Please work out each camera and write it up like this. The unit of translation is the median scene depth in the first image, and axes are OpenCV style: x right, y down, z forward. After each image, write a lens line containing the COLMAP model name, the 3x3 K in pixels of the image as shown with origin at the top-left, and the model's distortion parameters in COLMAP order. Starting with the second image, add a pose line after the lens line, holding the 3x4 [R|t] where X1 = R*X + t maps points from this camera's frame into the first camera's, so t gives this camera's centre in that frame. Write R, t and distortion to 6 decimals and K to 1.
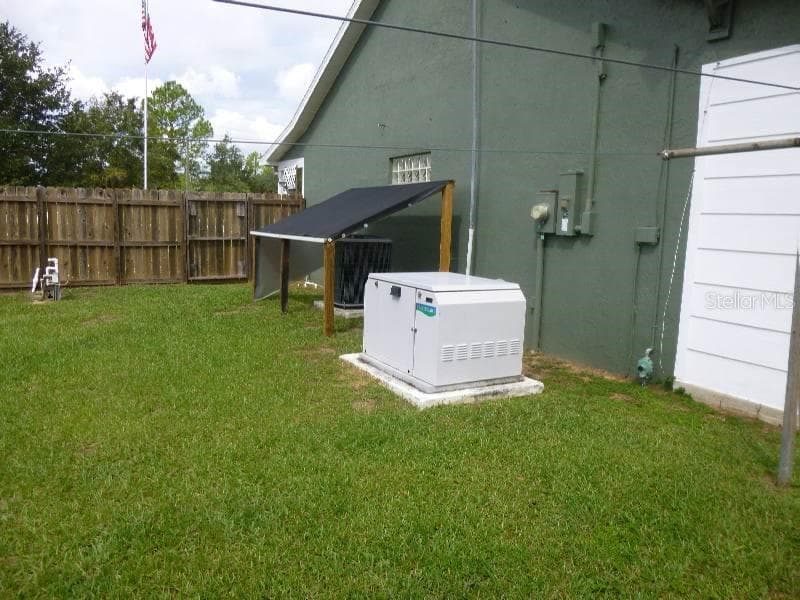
lens RADIAL K [[601.3, 0, 400.0], [0, 601.3, 300.0], [0, 0, 1]] dist [-0.036301, 0.004859]
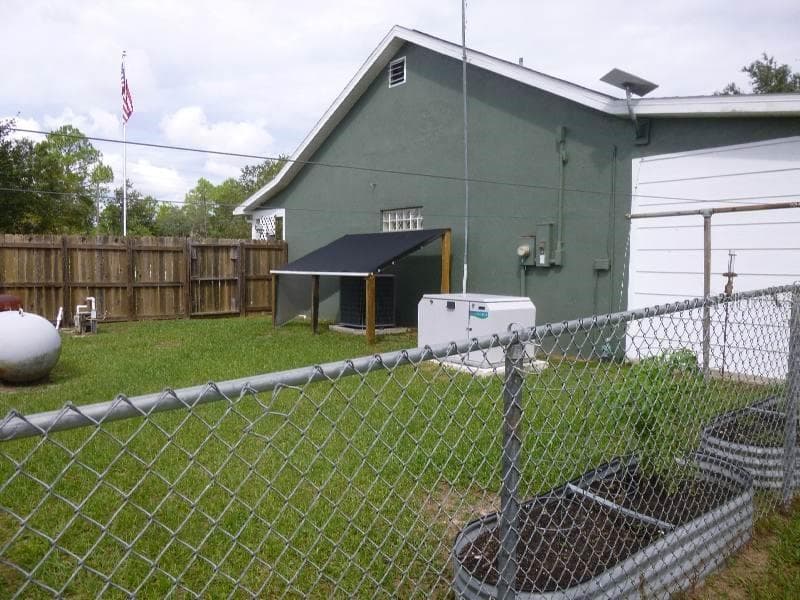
lens RADIAL K [[601.3, 0, 400.0], [0, 601.3, 300.0], [0, 0, 1]] dist [-0.036301, 0.004859]
pose [[0.982753, -0.028172, 0.182765, -0.192490], [0.040770, 0.997017, -0.065538, 0.031581], [-0.180374, 0.071859, 0.980970, -0.208637]]
